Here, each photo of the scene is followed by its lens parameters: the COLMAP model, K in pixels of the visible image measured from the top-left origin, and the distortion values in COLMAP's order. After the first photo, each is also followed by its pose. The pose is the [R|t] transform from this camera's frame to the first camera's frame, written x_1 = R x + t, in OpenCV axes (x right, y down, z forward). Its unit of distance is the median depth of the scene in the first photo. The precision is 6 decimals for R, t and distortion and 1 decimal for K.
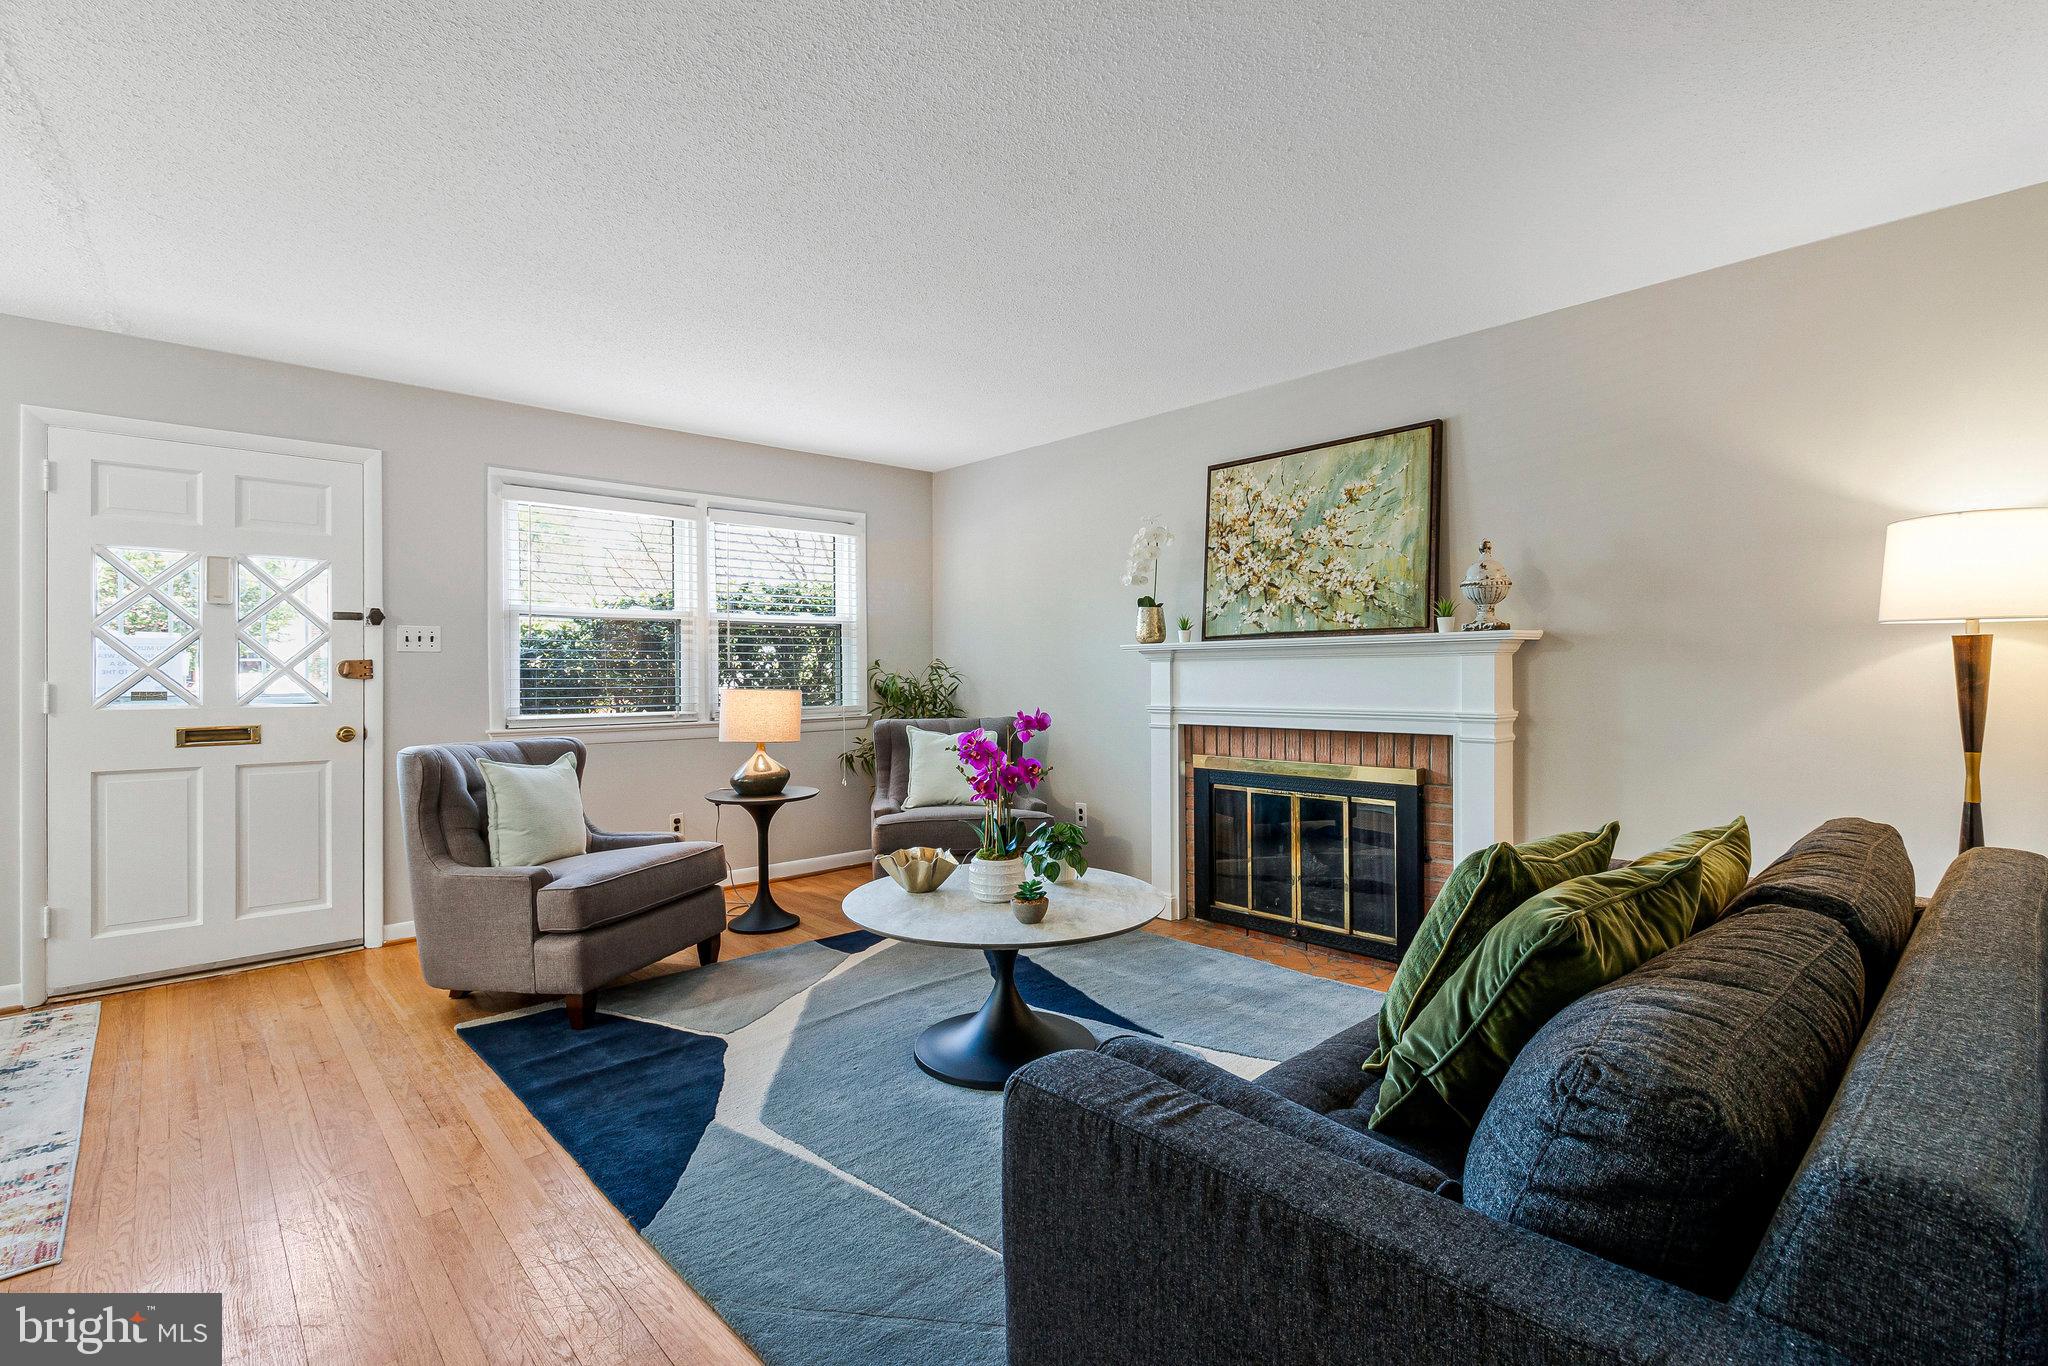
lens RADIAL K [[931.4, 0, 1022.6], [0, 931.4, 673.1], [0, 0, 1]] dist [-0.009496, -0.000053]
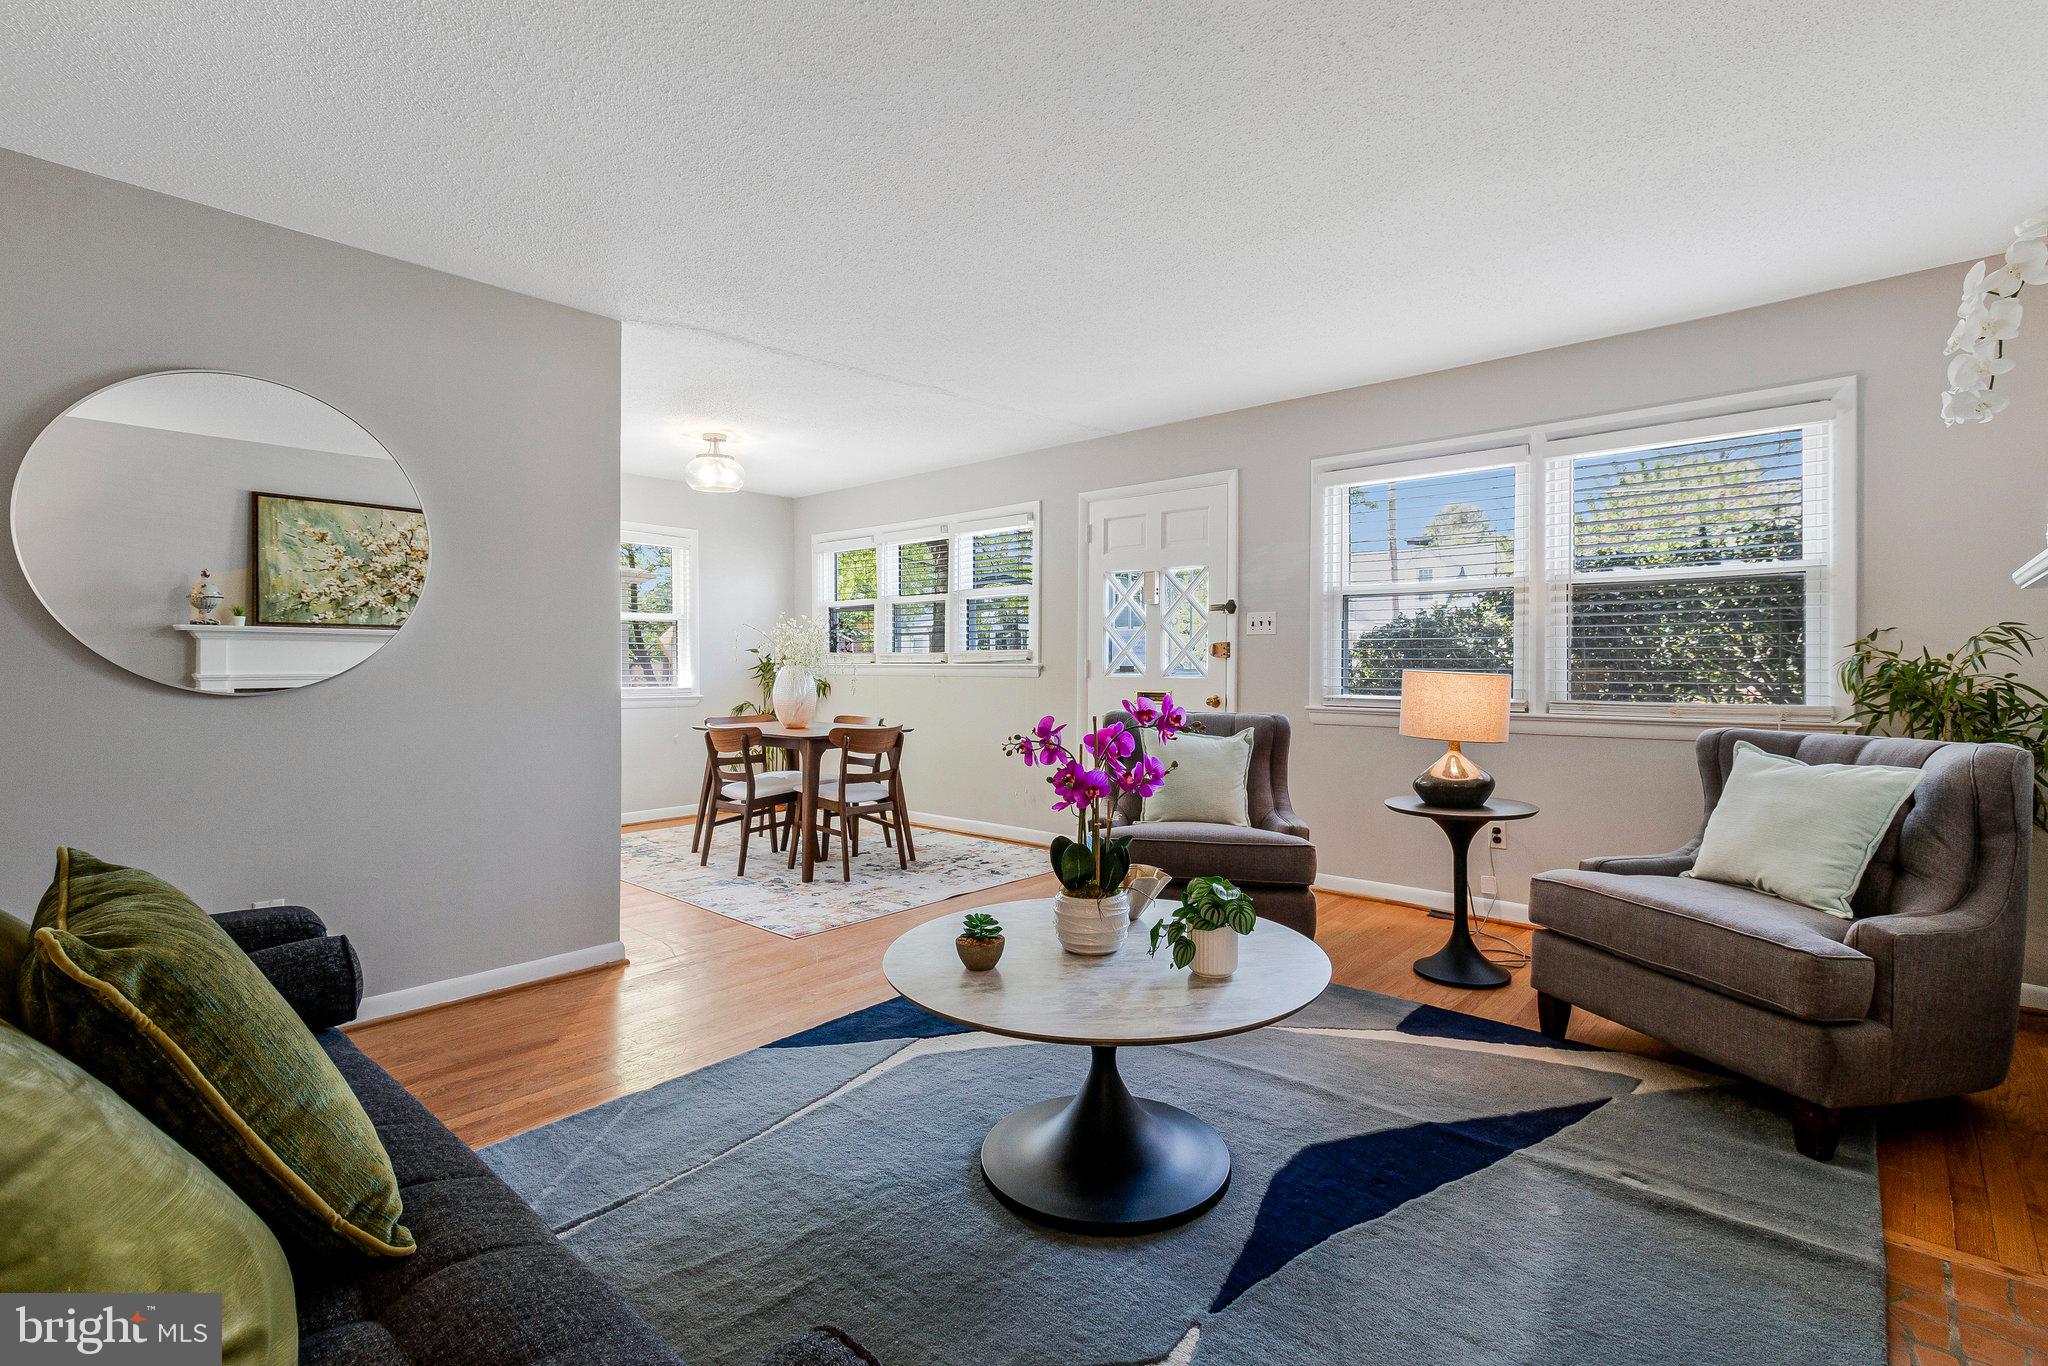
lens RADIAL K [[937.6, 0, 1055.6], [0, 937.6, 679.6], [0, 0, 1]] dist [0.000582, 0.000008]
pose [[0.125457, 0.021023, -0.991876, 0.500952], [-0.003965, 0.999778, 0.020689, 0.010897], [0.992091, 0.001337, 0.125513, 0.609873]]
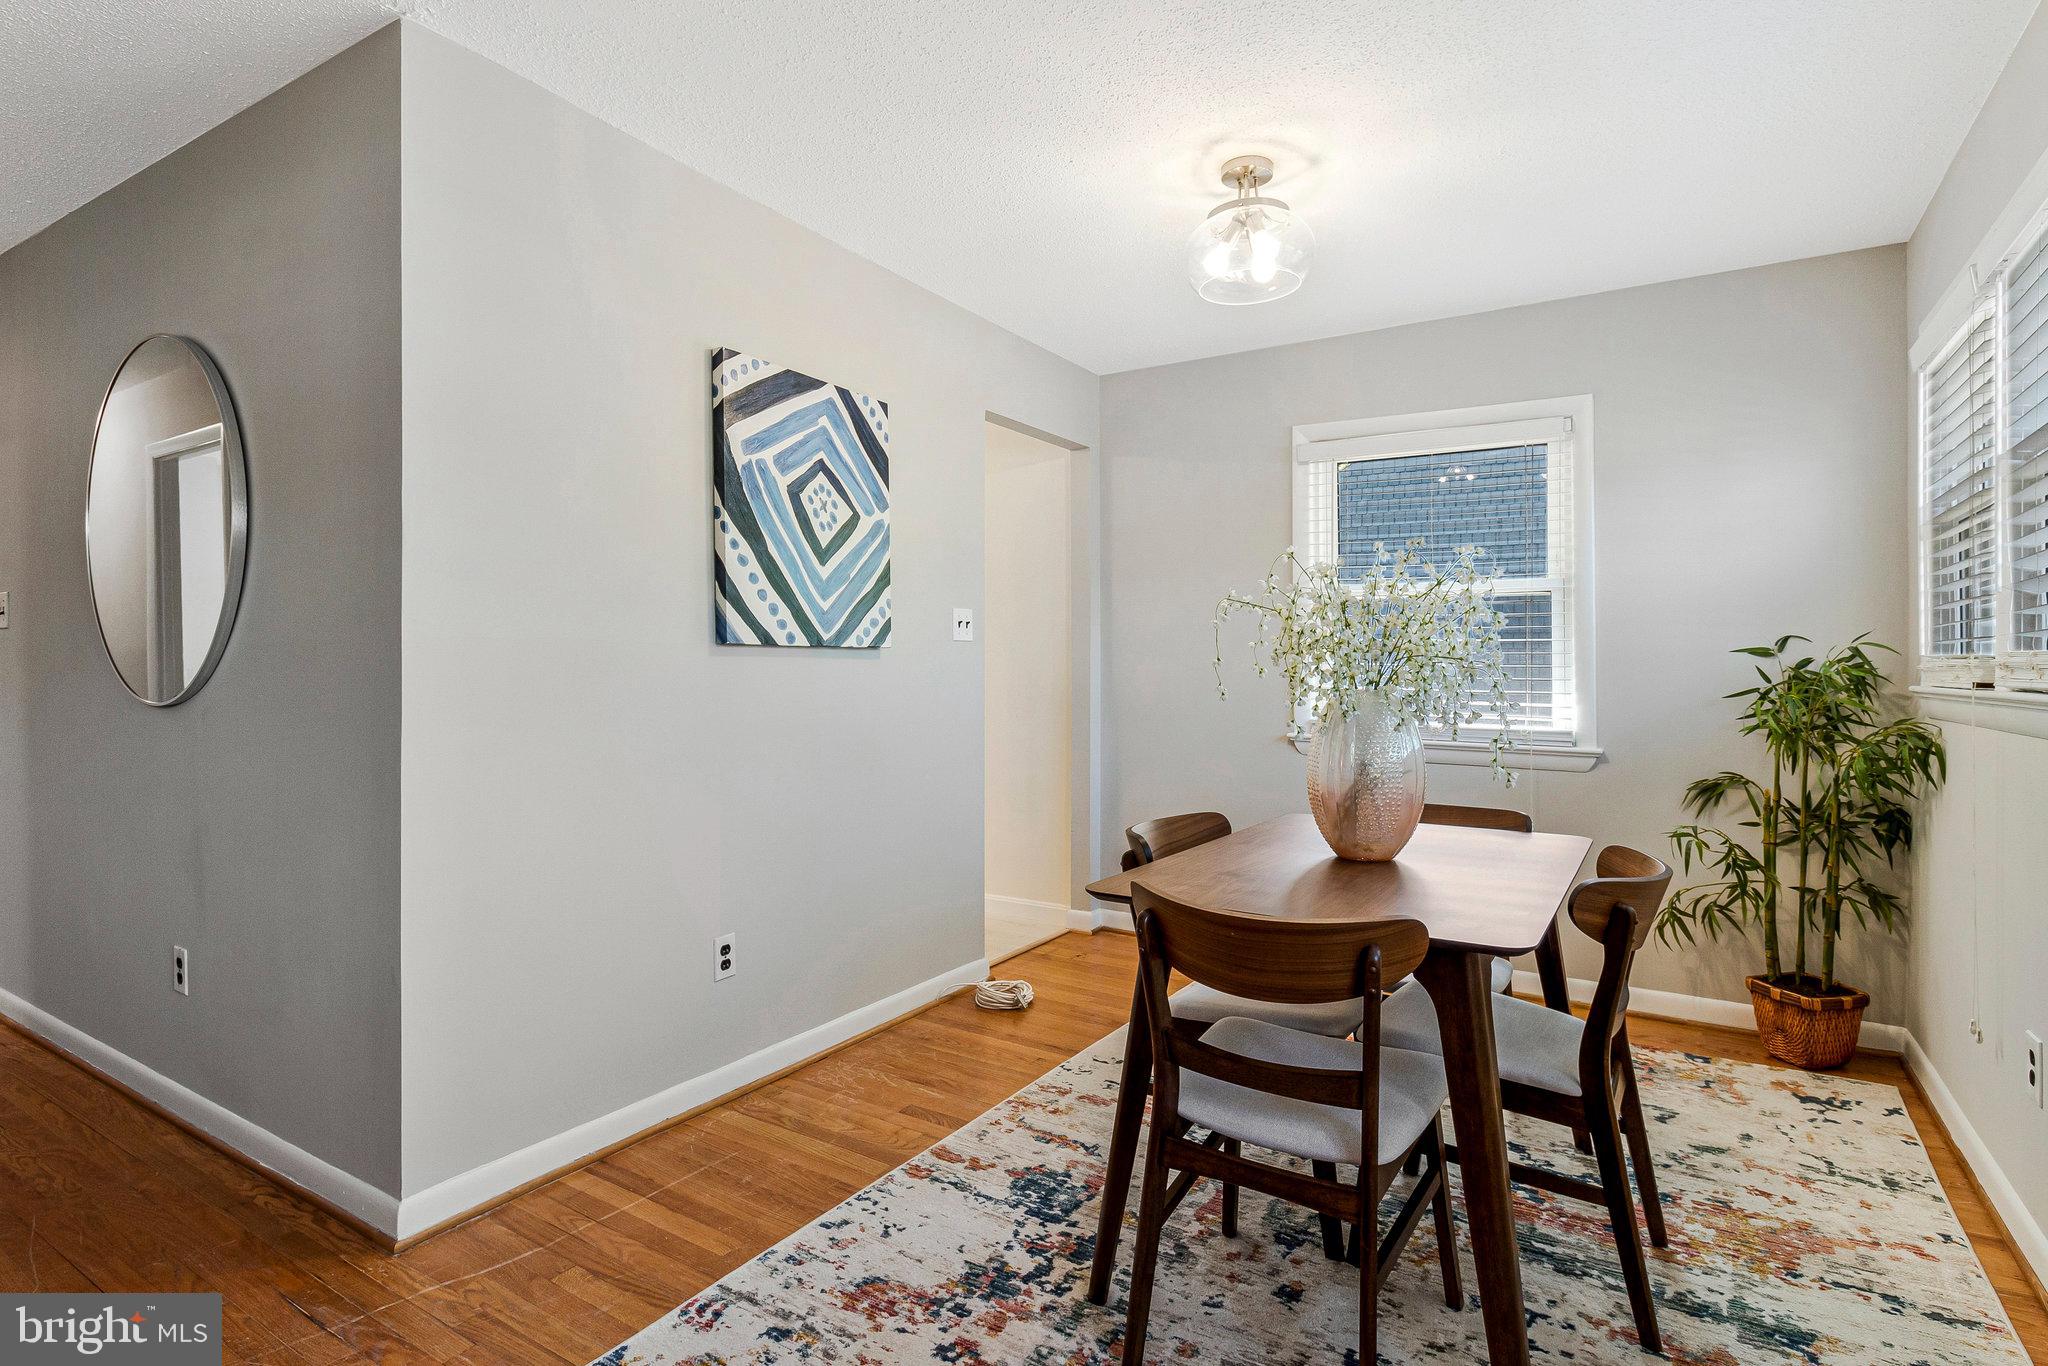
lens RADIAL K [[1040.4, 0, 1032.9], [0, 1040.4, 675.2], [0, 0, 1]] dist [0.004197, 0.000292]
pose [[-0.959977, -0.001600, -0.280076, -0.585377], [-0.005137, 0.999916, 0.011895, 0.007413], [0.280033, 0.012858, -0.959904, 0.896317]]
